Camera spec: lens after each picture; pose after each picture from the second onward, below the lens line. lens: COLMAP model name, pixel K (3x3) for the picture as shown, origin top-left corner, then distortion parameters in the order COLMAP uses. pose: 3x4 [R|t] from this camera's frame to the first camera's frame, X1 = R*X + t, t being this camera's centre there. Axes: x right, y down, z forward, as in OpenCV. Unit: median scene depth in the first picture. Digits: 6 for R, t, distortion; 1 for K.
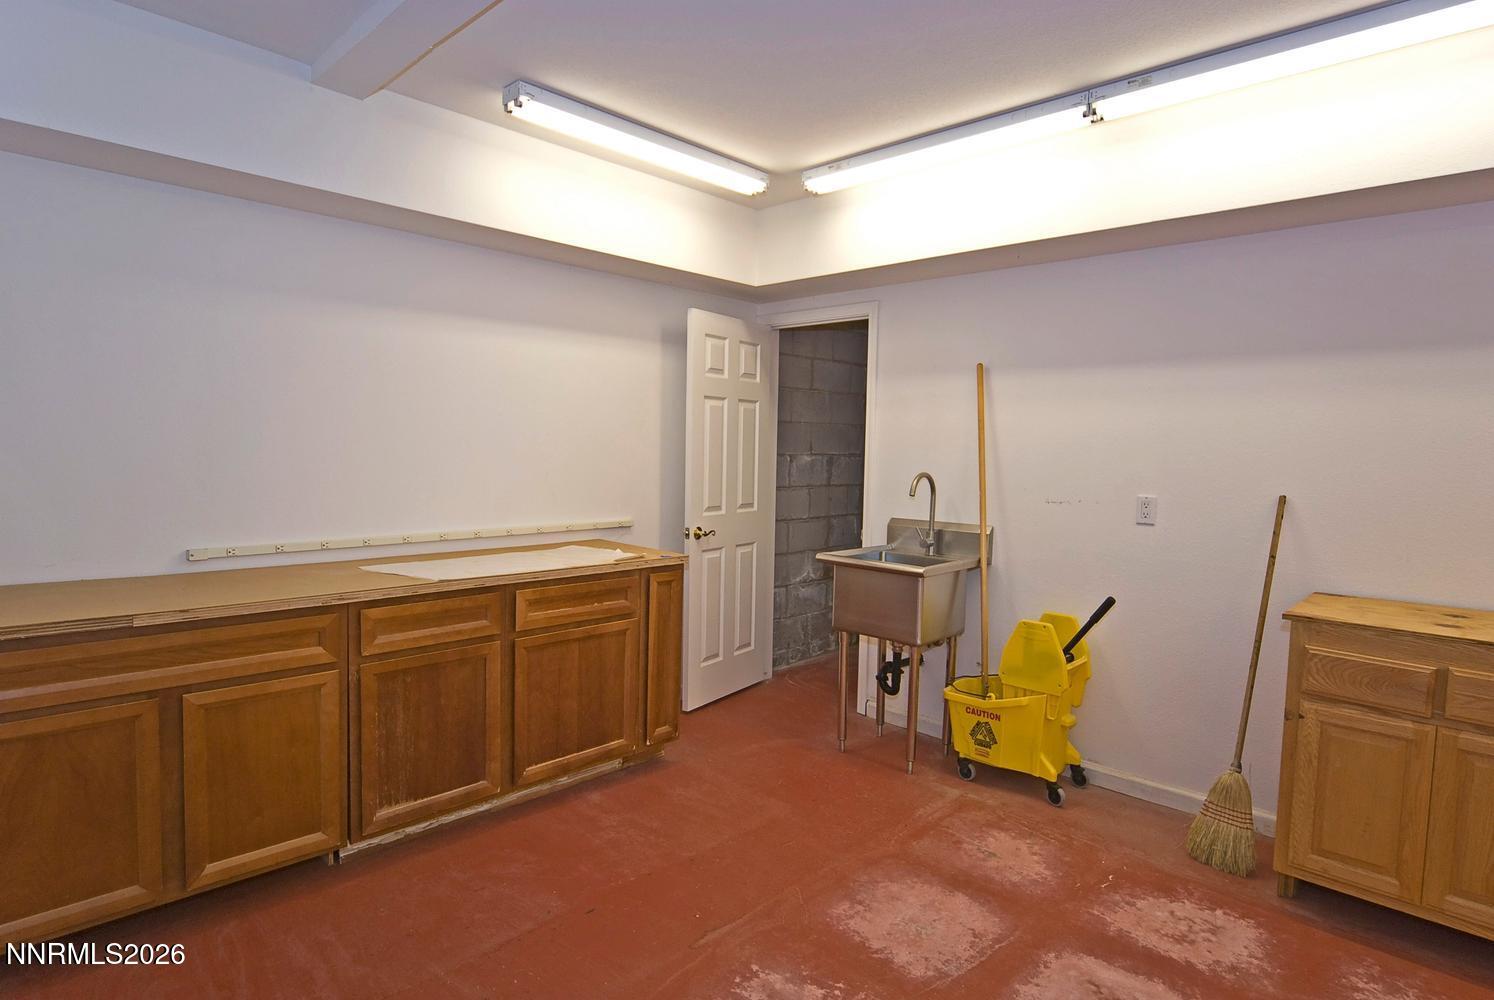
lens RADIAL K [[806.4, 0, 742.2], [0, 806.4, 499.9], [0, 0, 1]] dist [-0.005205, 0.000357]
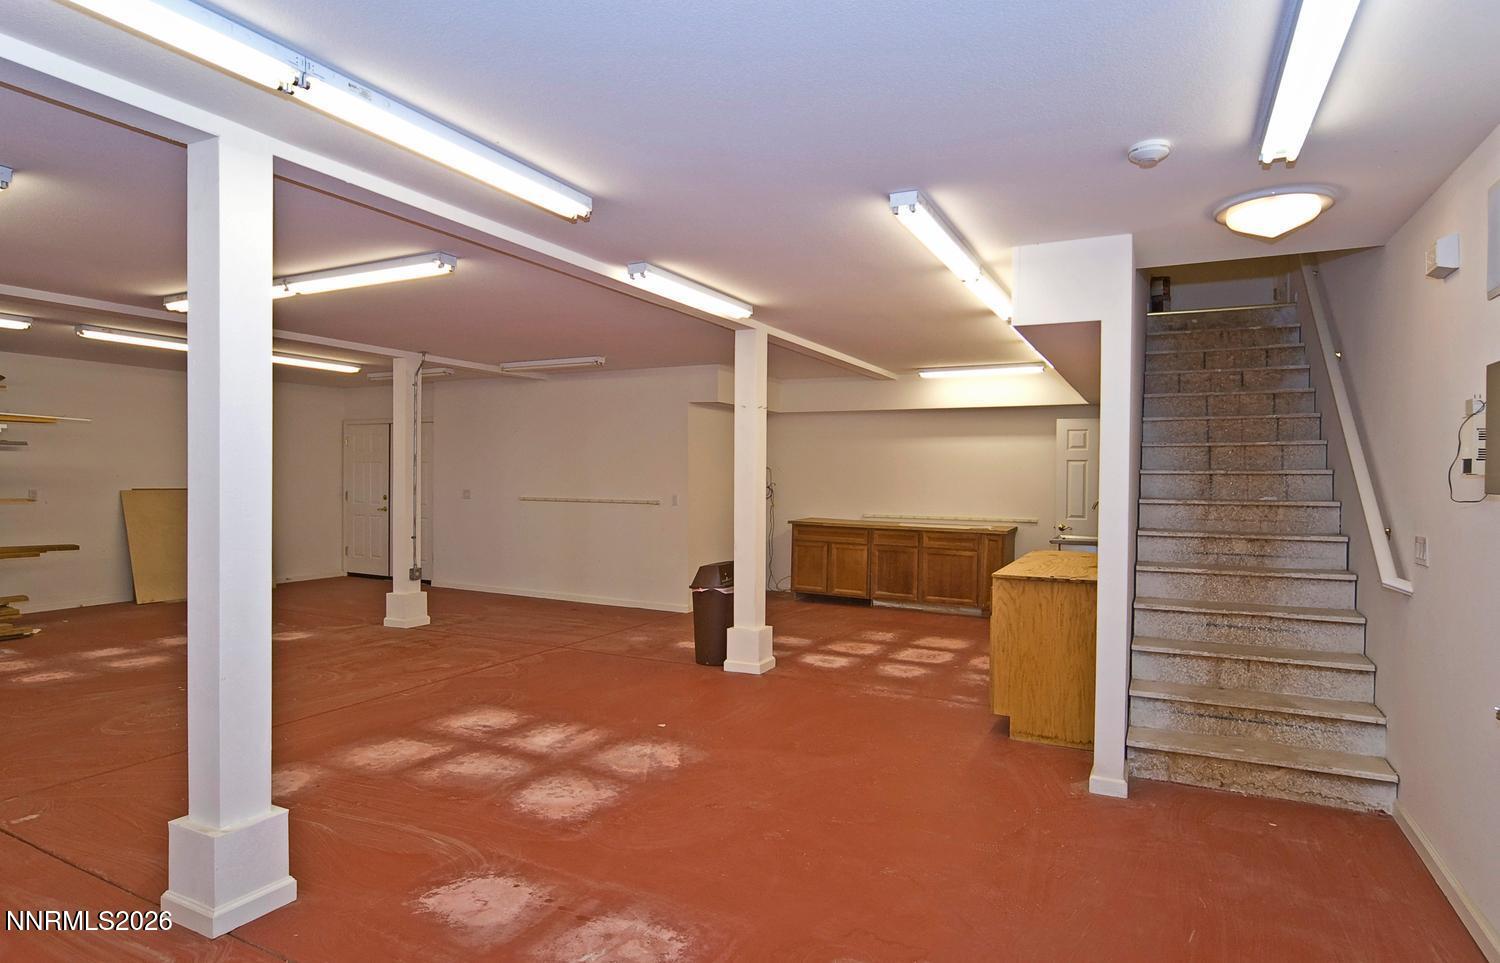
lens RADIAL K [[843.8, 0, 750.0], [0, 843.8, 481.5], [0, 0, 1]] dist [-0.000008, -0.000003]
pose [[0.312618, -0.012305, -0.949799, 2.451791], [-0.065250, 0.997276, -0.034397, 0.072506], [0.947635, 0.072727, 0.310963, -0.572898]]
